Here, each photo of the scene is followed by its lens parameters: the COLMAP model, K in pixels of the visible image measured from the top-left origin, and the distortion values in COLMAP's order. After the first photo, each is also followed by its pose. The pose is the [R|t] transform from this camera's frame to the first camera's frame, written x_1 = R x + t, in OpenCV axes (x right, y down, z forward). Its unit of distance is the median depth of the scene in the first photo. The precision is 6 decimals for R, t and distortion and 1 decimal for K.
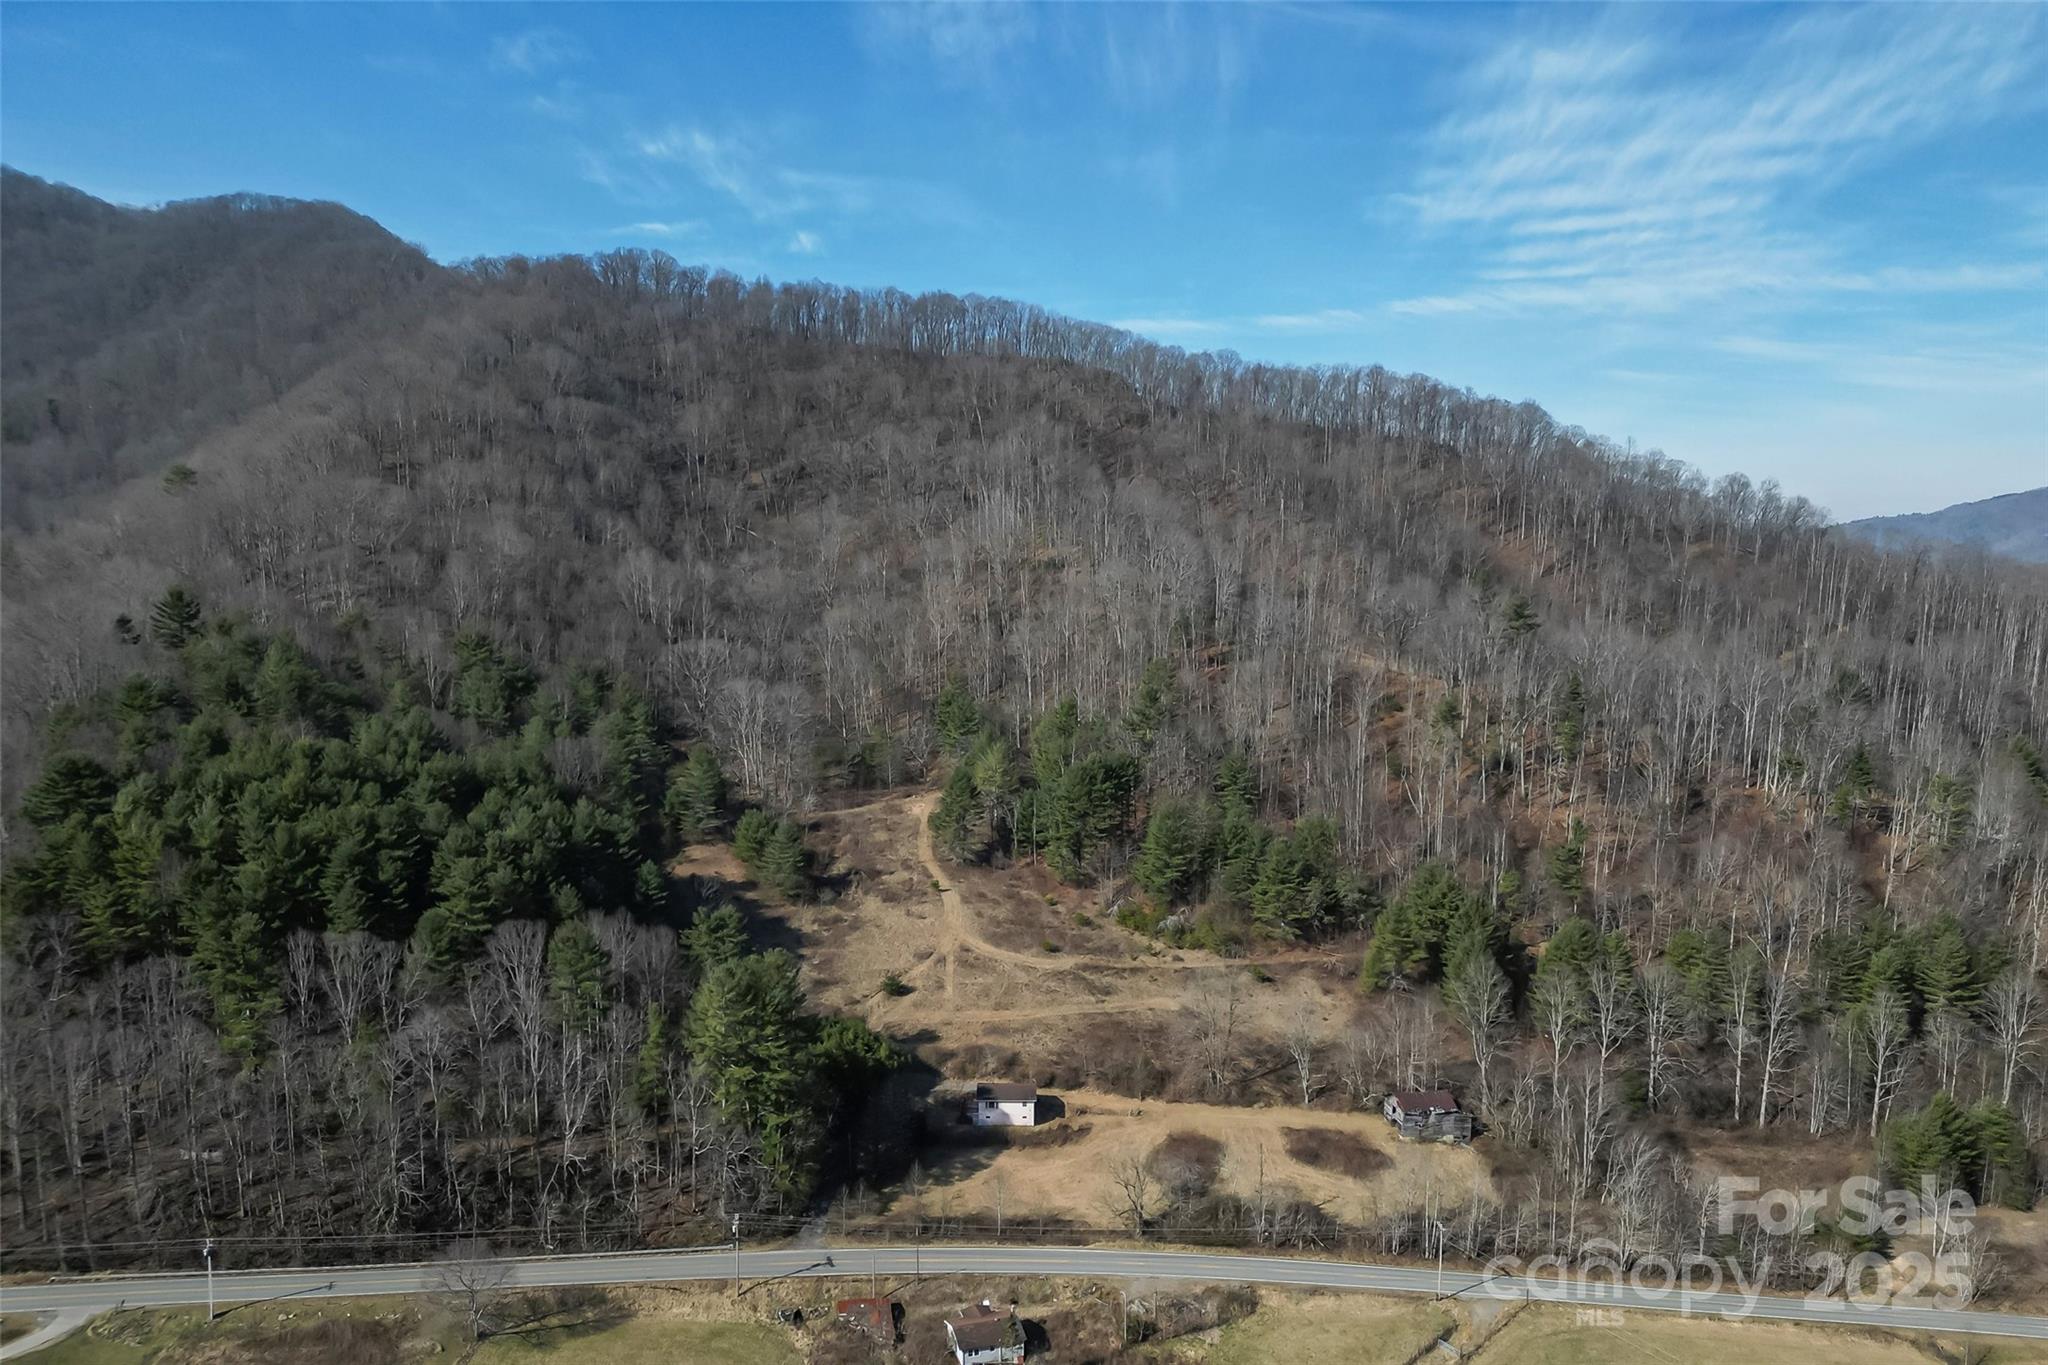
lens RADIAL K [[1424.2, 0, 1029.6], [0, 1424.2, 755.1], [0, 0, 1]] dist [0.146293, -0.237907]
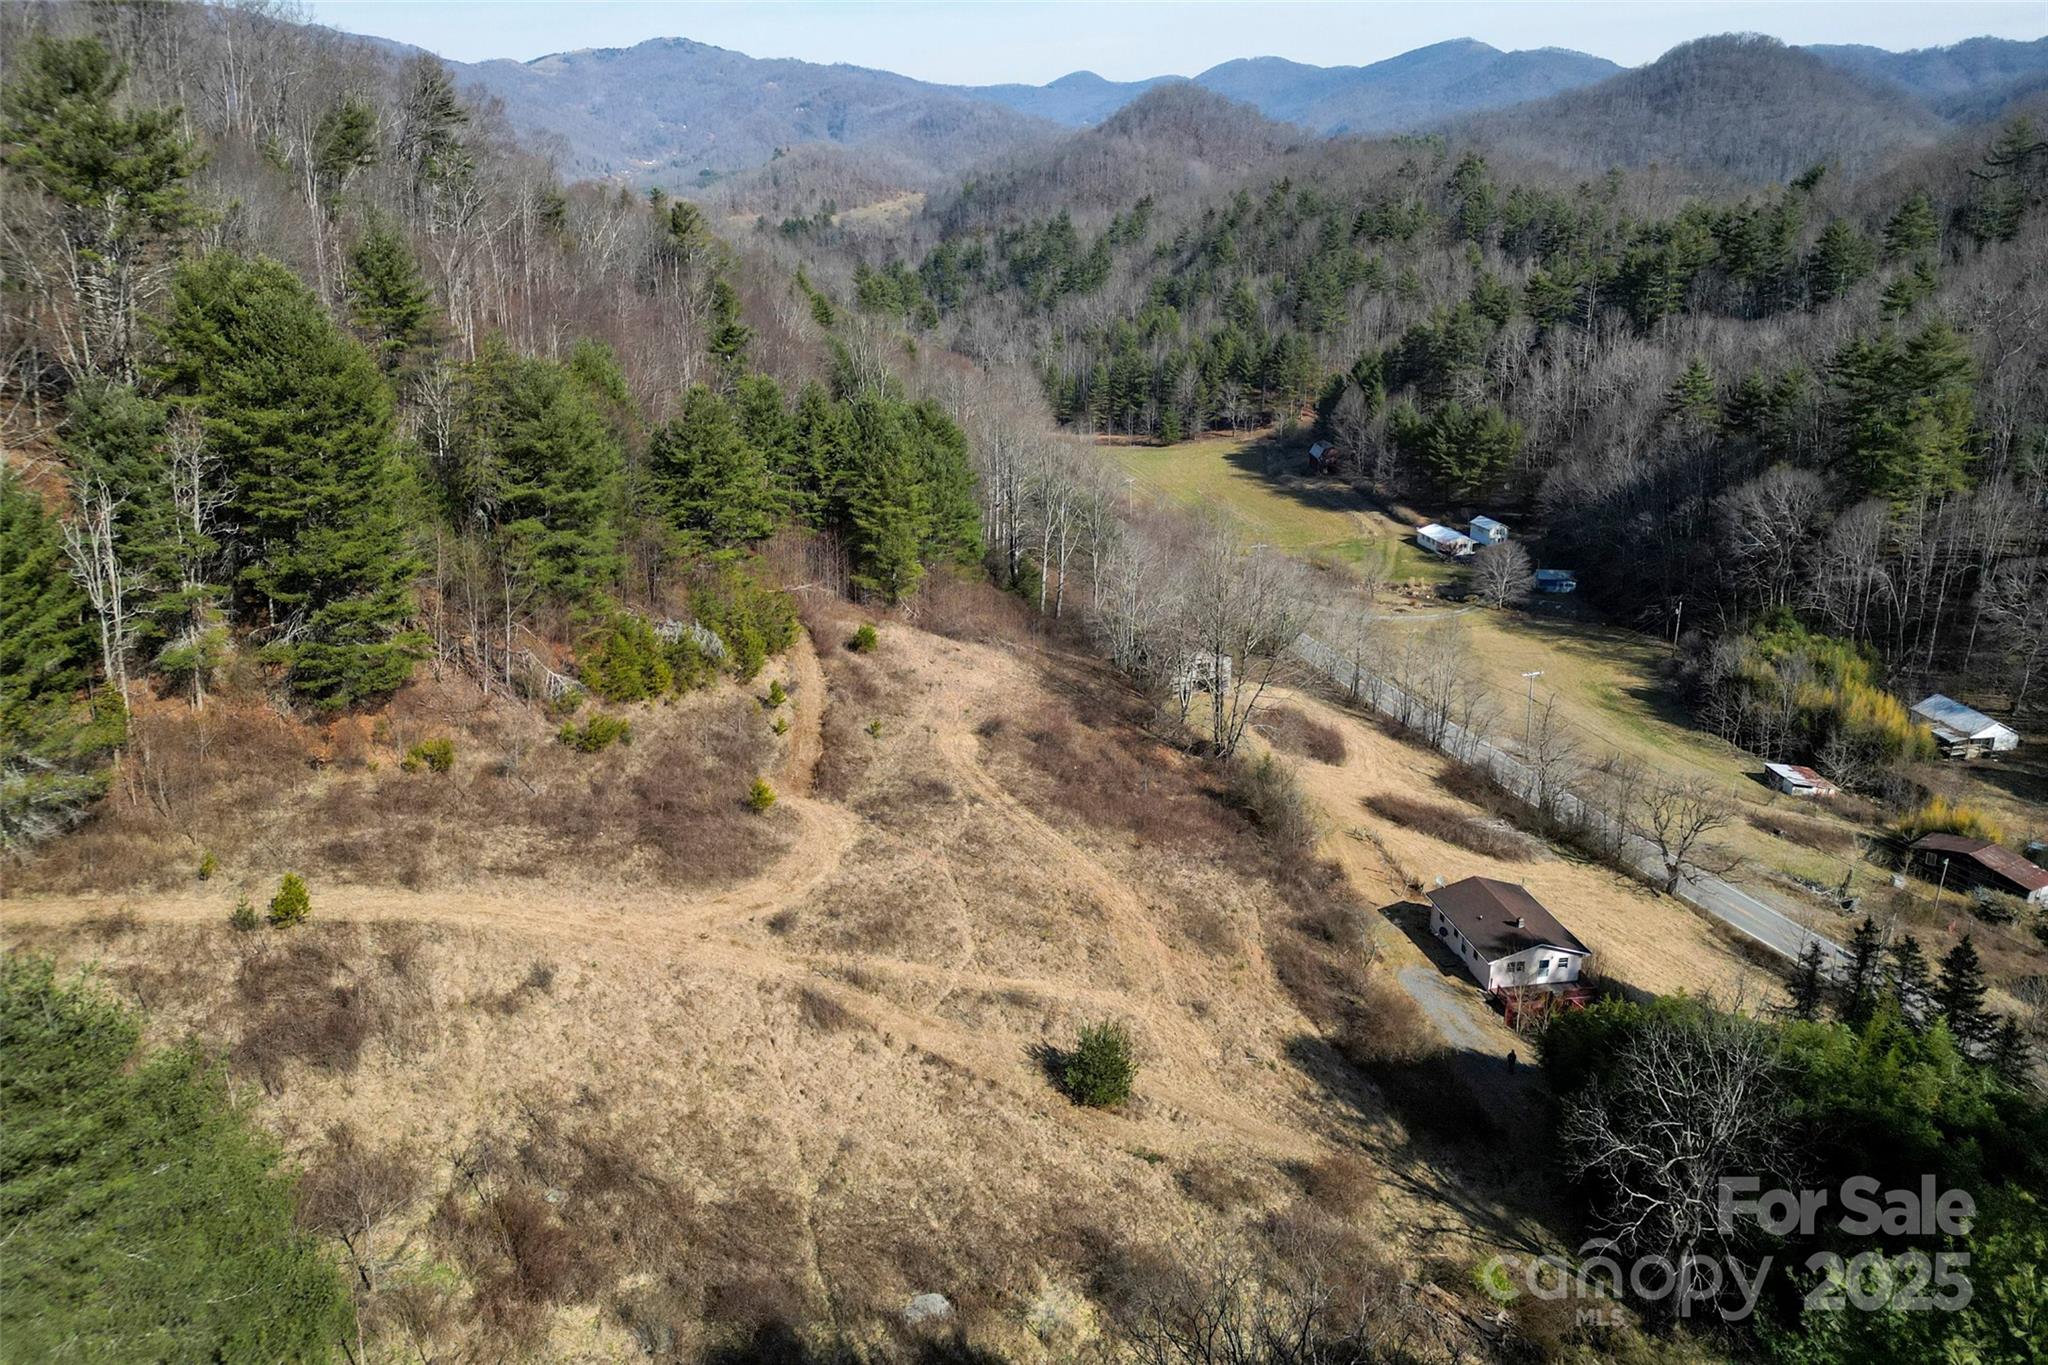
lens RADIAL K [[1423.7, 0, 1031.4], [0, 1423.7, 595.4], [0, 0, 1]] dist [0.095721, -0.105086]
pose [[-0.172629, -0.295547, 0.939602, -0.309406], [0.126951, 0.939291, 0.318773, -0.013340], [-0.976772, 0.174313, -0.124629, 0.979294]]
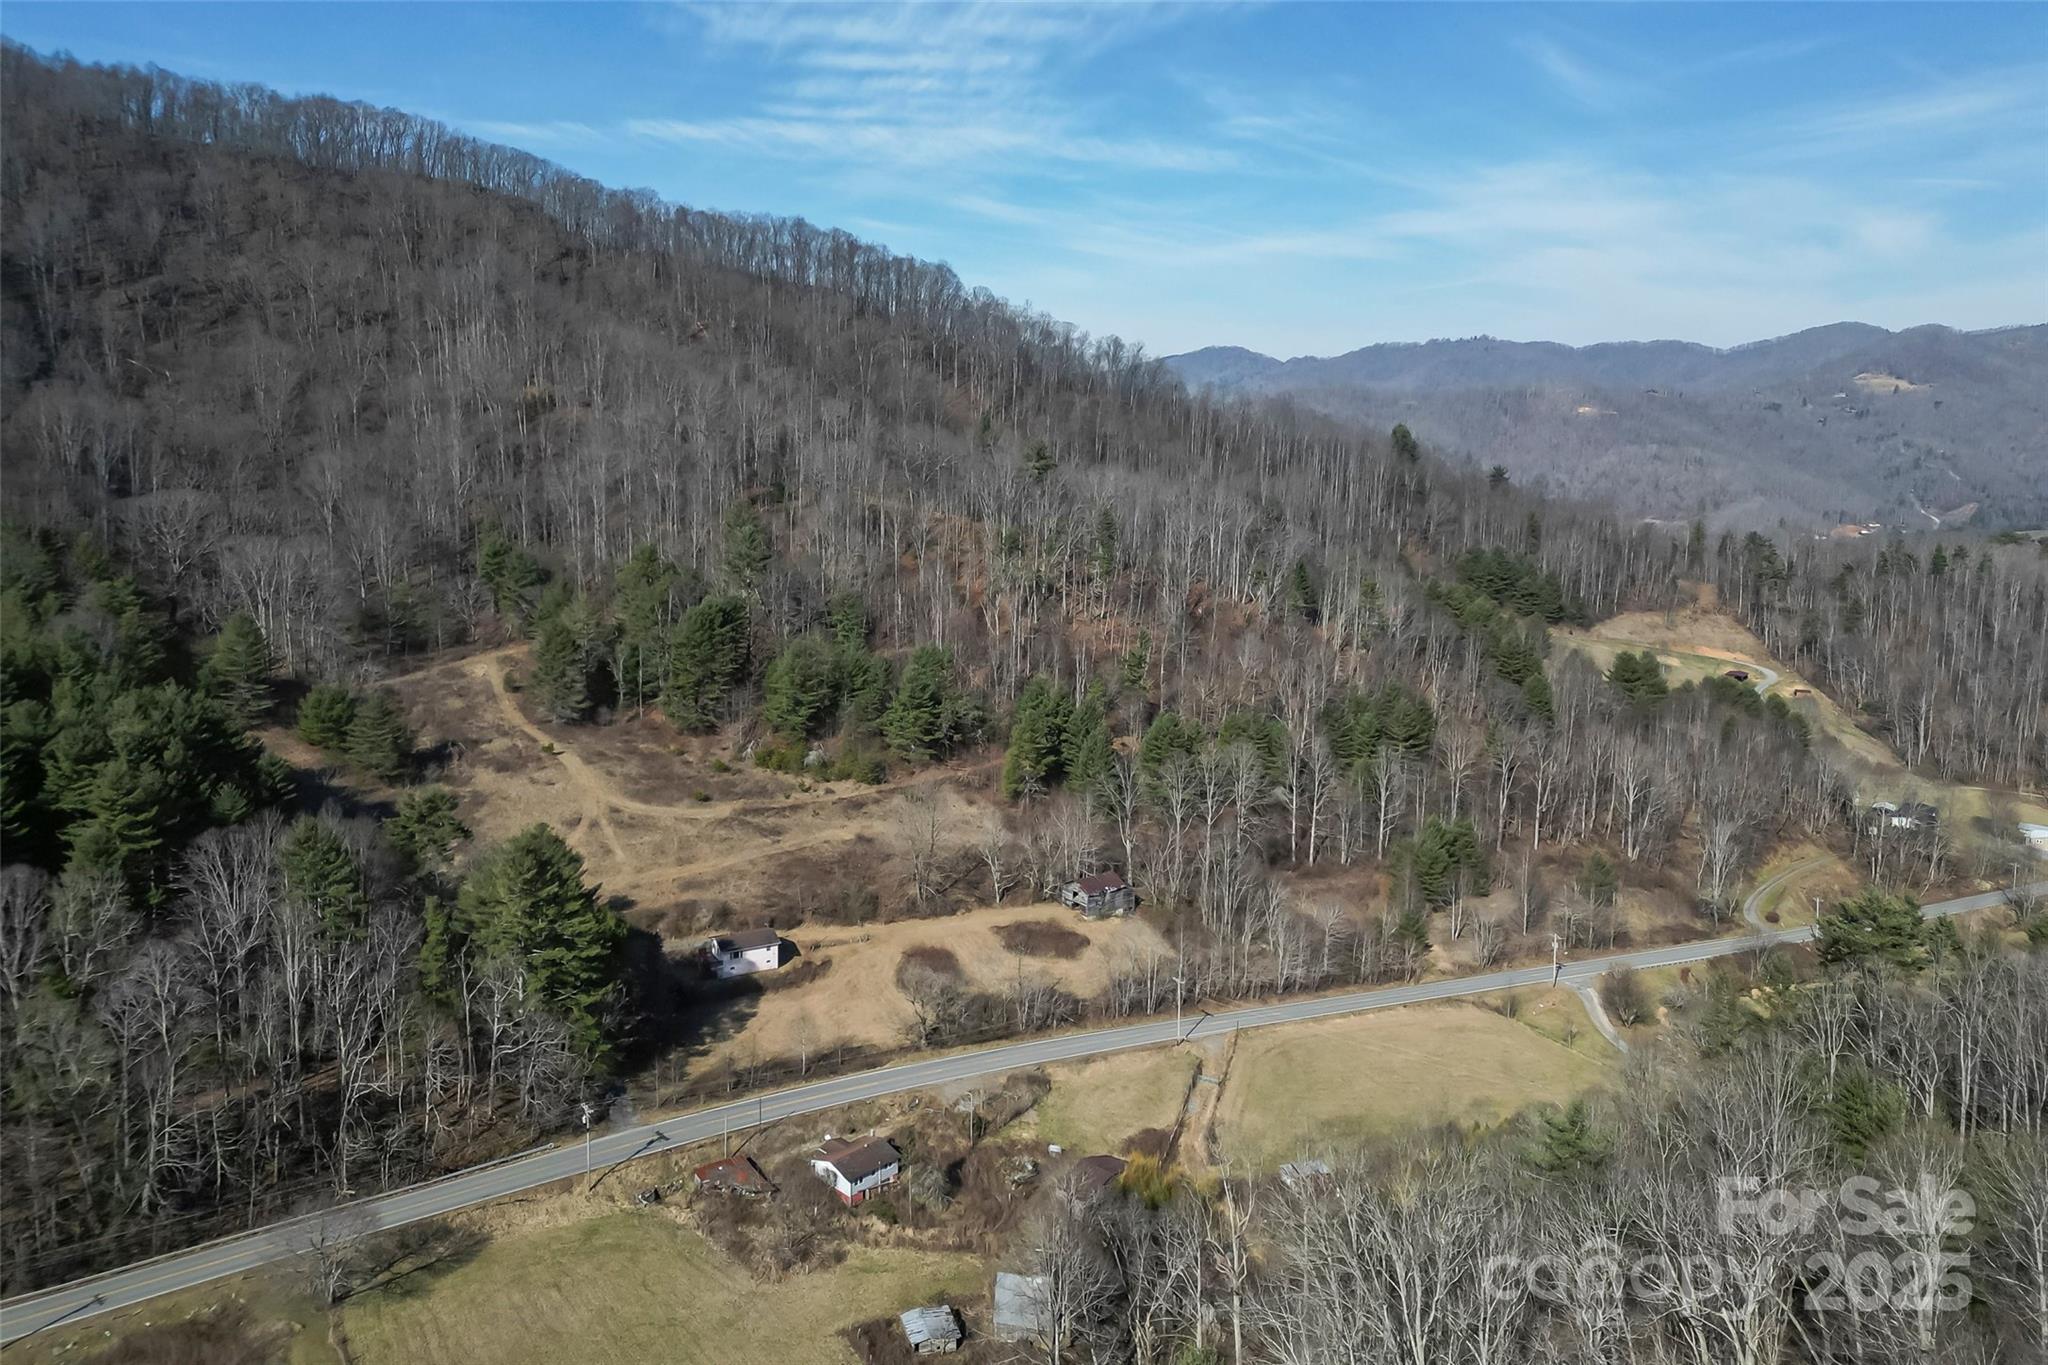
lens RADIAL K [[1423.7, 0, 1031.4], [0, 1423.7, 595.4], [0, 0, 1]] dist [0.095721, -0.105086]
pose [[0.878985, -0.055491, 0.473609, -0.247164], [0.056122, 0.998342, 0.012813, -0.002986], [-0.473535, 0.015317, 0.880642, 0.027383]]
